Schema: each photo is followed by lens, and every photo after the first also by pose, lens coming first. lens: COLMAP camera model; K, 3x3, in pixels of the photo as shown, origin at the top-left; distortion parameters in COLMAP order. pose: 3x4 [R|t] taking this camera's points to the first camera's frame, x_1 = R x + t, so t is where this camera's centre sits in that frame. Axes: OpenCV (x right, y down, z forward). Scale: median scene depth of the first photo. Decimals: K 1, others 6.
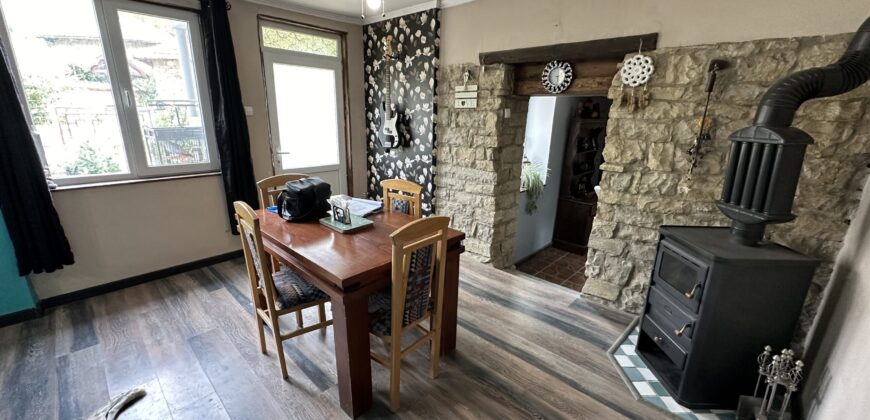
lens RADIAL K [[348.2, 0, 435.4], [0, 348.2, 208.7], [0, 0, 1]] dist [-0.001921, -0.000015]
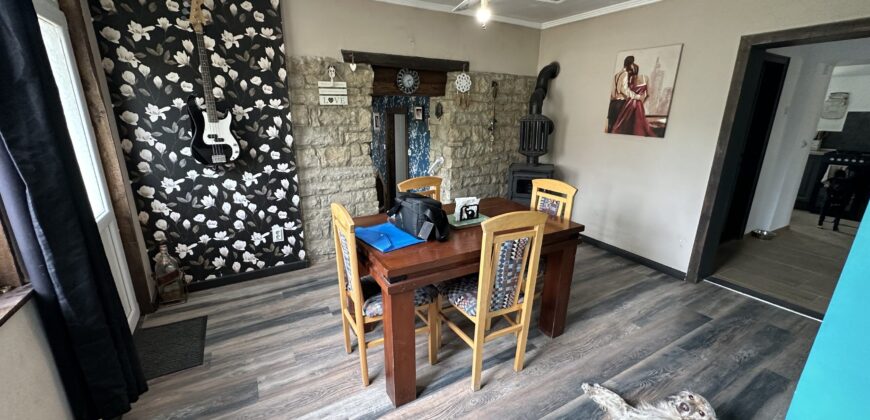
lens RADIAL K [[348.2, 0, 435.0], [0, 348.2, 211.5], [0, 0, 1]] dist [-0.001921, -0.000015]
pose [[0.284735, -0.283668, 0.915674, -0.798166], [0.258123, 0.942621, 0.211751, -0.146402], [-0.923200, 0.176064, 0.341618, 0.473867]]
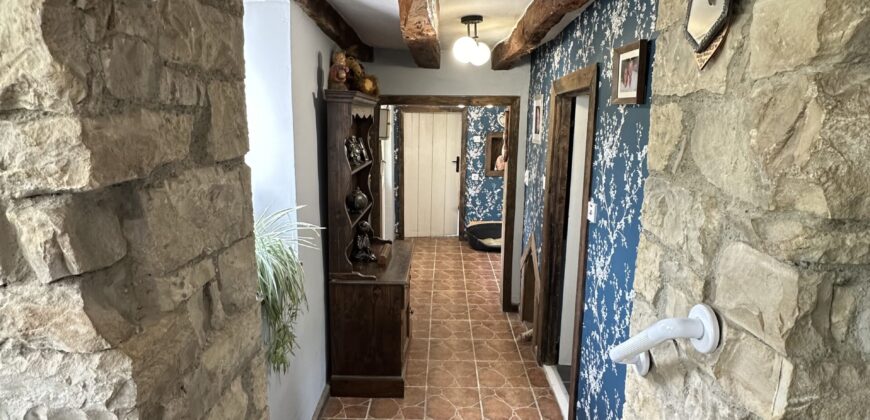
lens RADIAL K [[463.4, 0, 434.8], [0, 463.4, 206.4], [0, 0, 1]] dist [-0.004685, -0.000522]
pose [[0.734185, -0.137562, 0.664867, 0.148439], [0.191404, 0.981476, -0.008290, -0.136942], [-0.651411, 0.133345, 0.746915, 0.746610]]
